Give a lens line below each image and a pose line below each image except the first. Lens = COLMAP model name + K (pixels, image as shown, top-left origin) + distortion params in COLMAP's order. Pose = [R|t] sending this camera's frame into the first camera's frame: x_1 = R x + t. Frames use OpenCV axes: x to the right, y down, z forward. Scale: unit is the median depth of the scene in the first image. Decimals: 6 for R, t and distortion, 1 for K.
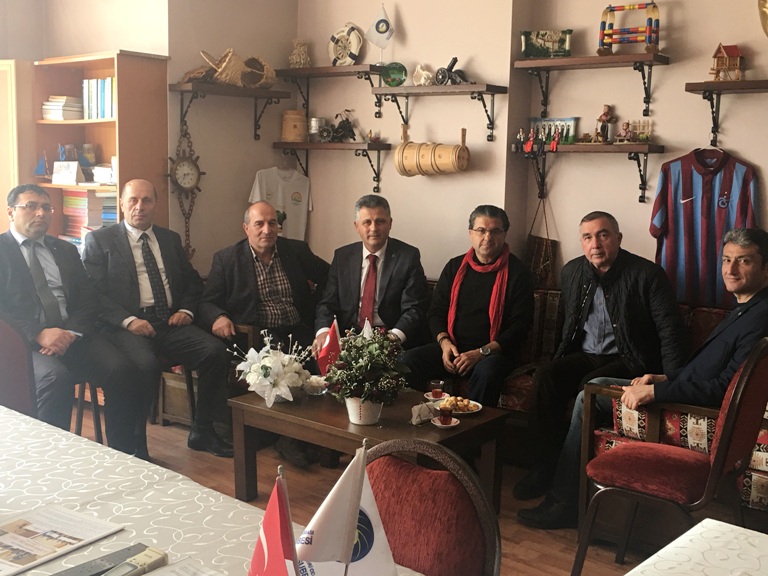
lens RADIAL K [[938.5, 0, 386.7], [0, 938.5, 289.3], [0, 0, 1]] dist [0.064094, 0.000000]
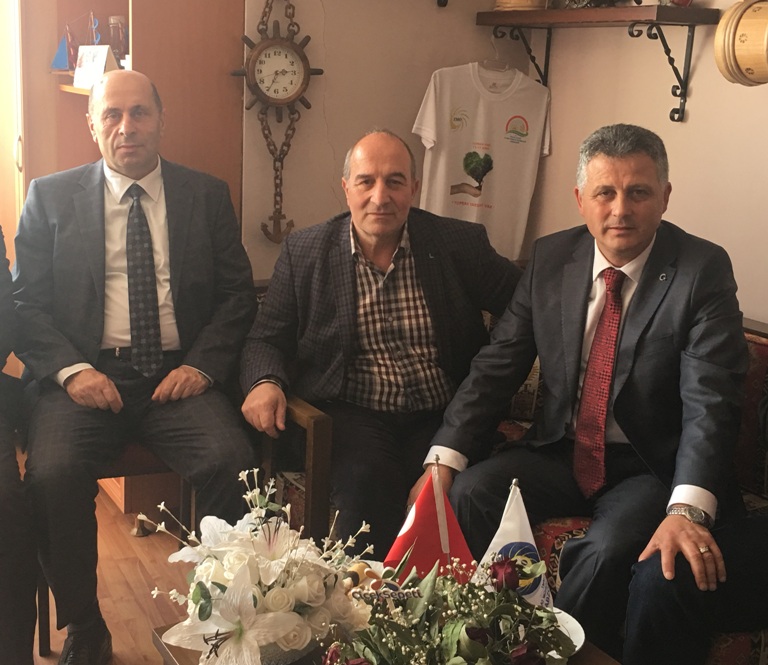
lens RADIAL K [[1077.5, 0, 350.5], [0, 1077.5, 345.8], [0, 0, 1]] dist [0.093634, 0.000000]
pose [[0.930825, 0.107200, -0.349388, 0.046409], [-0.071746, 0.991010, 0.112922, -0.048860], [0.358352, -0.080043, 0.930149, 0.500778]]
